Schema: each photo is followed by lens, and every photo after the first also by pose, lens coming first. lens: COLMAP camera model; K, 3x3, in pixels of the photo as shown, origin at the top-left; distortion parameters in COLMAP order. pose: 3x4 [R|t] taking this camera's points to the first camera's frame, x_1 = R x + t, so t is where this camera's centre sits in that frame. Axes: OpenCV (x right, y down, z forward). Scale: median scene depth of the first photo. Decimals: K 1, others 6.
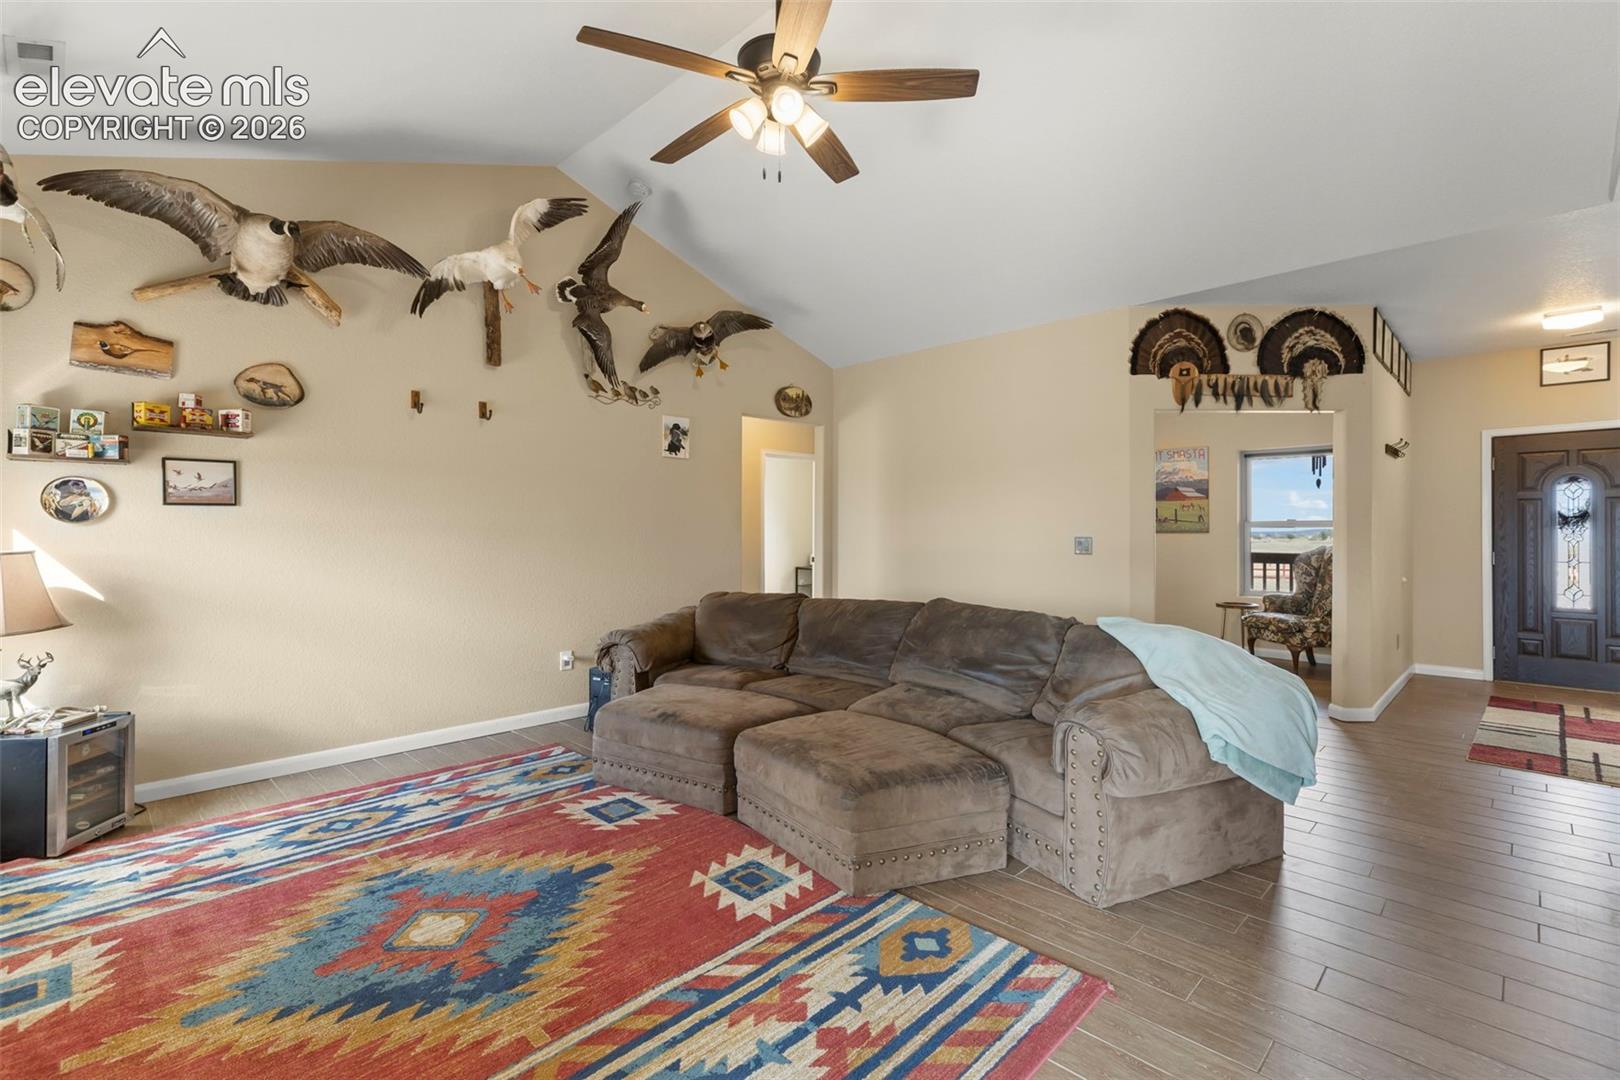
lens RADIAL K [[736.1, 0, 814.5], [0, 736.1, 525.0], [0, 0, 1]] dist [0.003589, 0.000063]
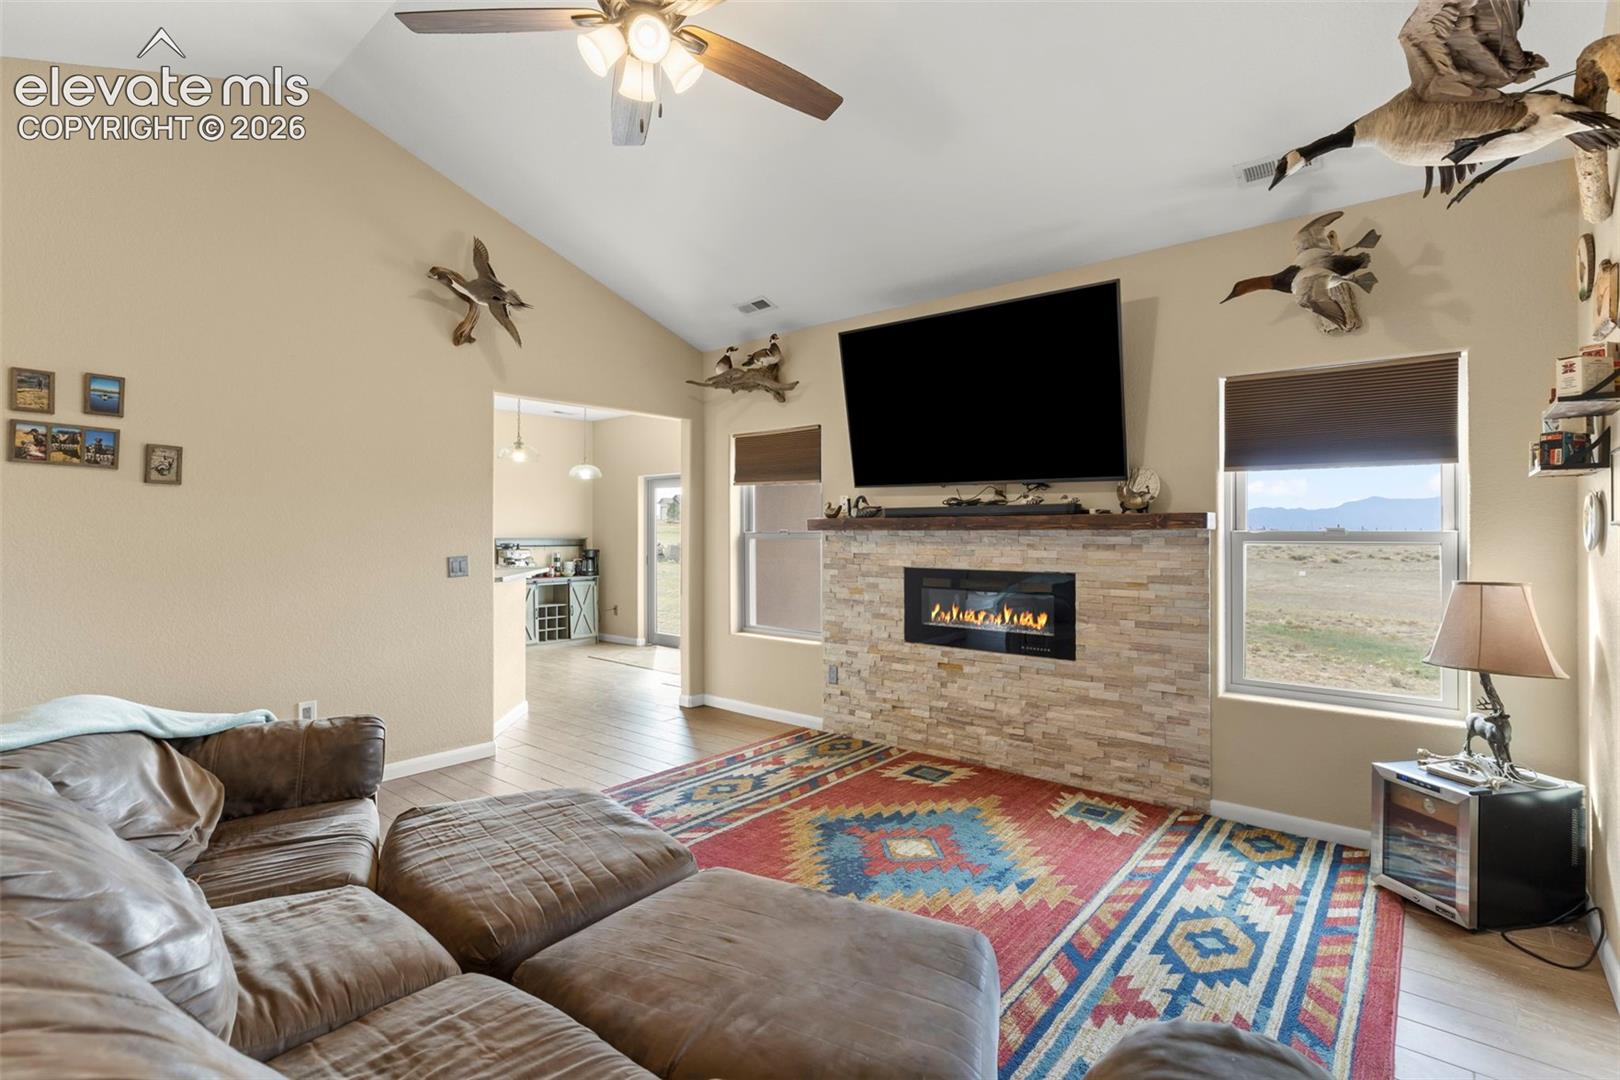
lens RADIAL K [[748.7, 0, 809.4], [0, 748.7, 532.9], [0, 0, 1]] dist [-0.002801, -0.000327]
pose [[-0.997087, -0.002906, -0.076212, -0.153361], [-0.002318, 0.999967, -0.007812, -0.014708], [0.076232, -0.007612, -0.997061, 1.662939]]
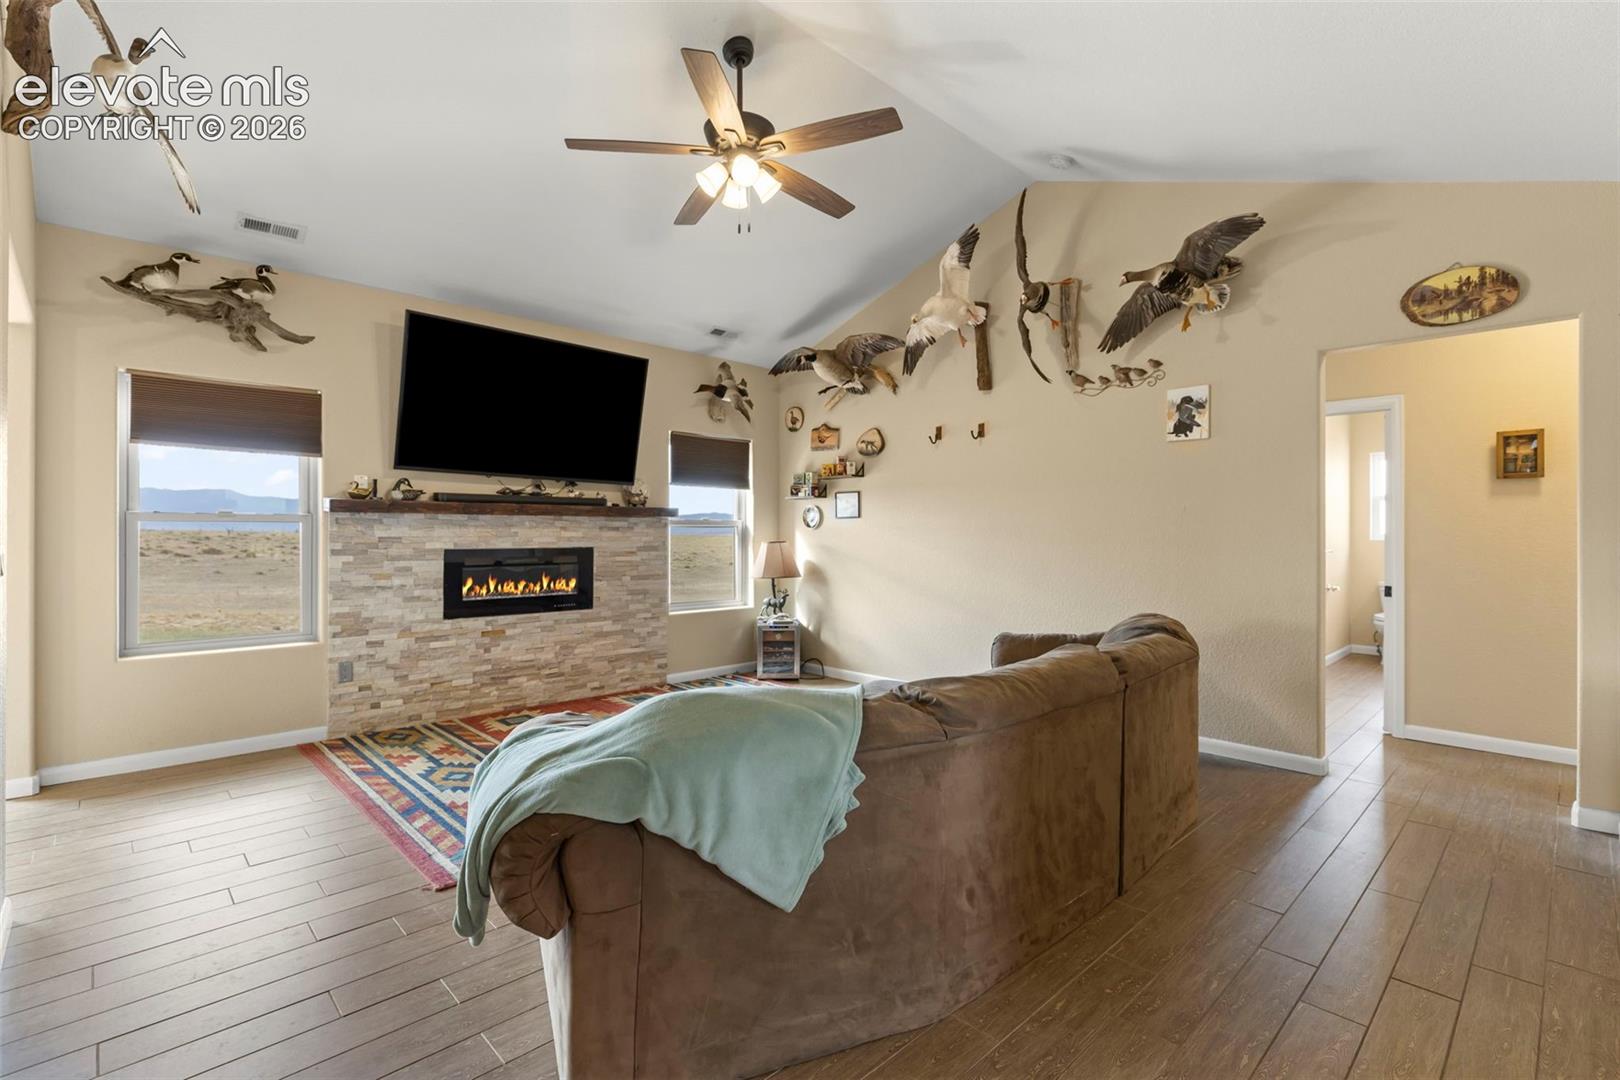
lens RADIAL K [[748.7, 0, 809.4], [0, 748.7, 532.9], [0, 0, 1]] dist [-0.002801, -0.000327]
pose [[-0.033009, -0.000172, -0.999455, 1.030001], [0.004075, 0.999992, -0.000306, 0.009692], [0.999447, -0.004082, -0.033008, 1.043414]]
